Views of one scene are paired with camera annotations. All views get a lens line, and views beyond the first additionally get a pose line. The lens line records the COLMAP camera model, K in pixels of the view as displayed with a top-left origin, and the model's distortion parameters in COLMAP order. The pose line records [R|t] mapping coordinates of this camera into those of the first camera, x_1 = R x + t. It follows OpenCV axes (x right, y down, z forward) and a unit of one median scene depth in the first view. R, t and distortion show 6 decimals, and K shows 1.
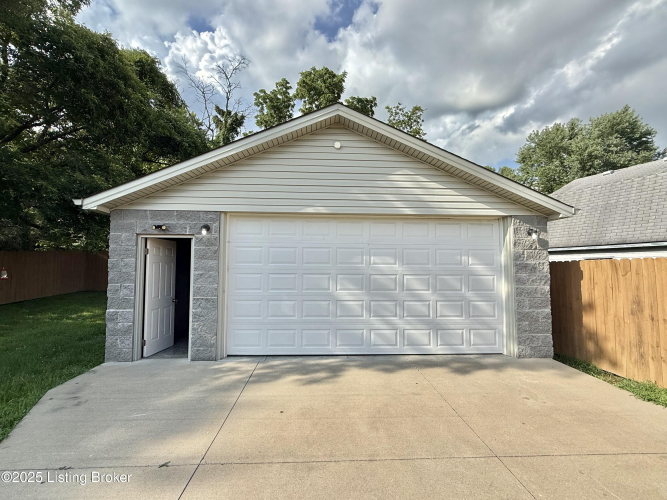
lens RADIAL K [[297.4, 0, 333.3], [0, 297.4, 253.1], [0, 0, 1]] dist [0.003094, -0.004727]
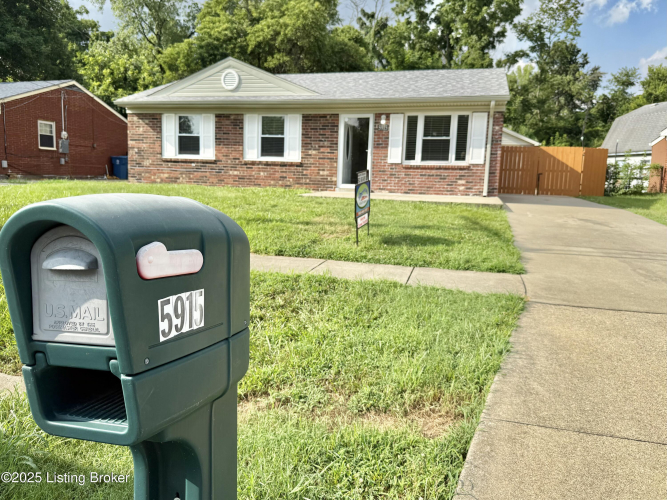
lens RADIAL K [[519.0, 0, 332.5], [0, 519.0, 247.2], [0, 0, 1]] dist [-0.002596, -0.000352]
pose [[0.965179, 0.056131, -0.255497, 0.118032], [-0.006945, 0.981861, 0.189475, -0.102461], [0.261498, -0.181103, 0.948061, -5.154182]]
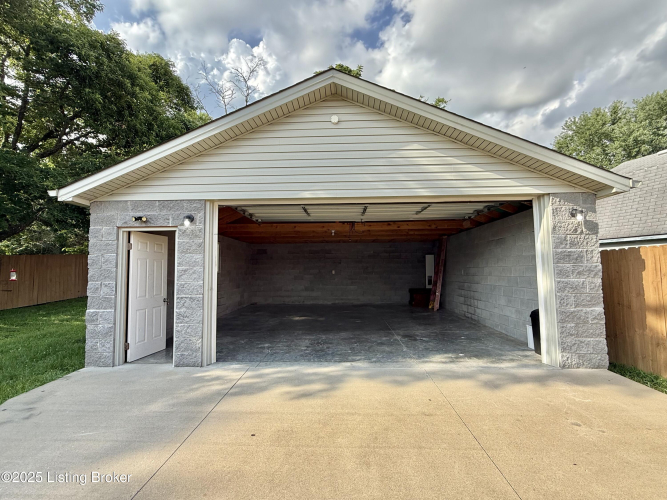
lens RADIAL K [[297.4, 0, 334.0], [0, 297.4, 253.3], [0, 0, 1]] dist [0.003094, -0.004727]
pose [[0.996266, -0.019622, -0.084082, 0.076789], [0.018952, 0.999782, -0.008750, 0.035248], [0.084236, 0.007123, 0.996420, 0.138055]]
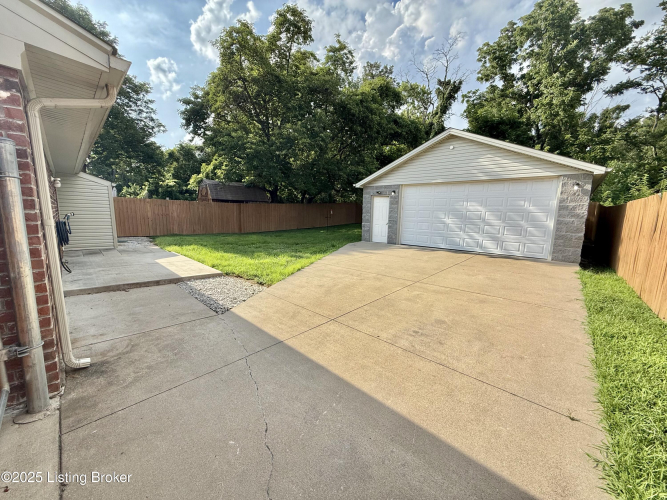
lens RADIAL K [[266.5, 0, 333.5], [0, 266.5, 252.5], [0, 0, 1]] dist [0.002634, -0.000284]
pose [[0.713420, 0.112915, -0.691579, 0.778856], [0.016382, 0.983975, 0.177554, 0.009880], [0.700545, -0.138000, 0.700138, -0.942699]]
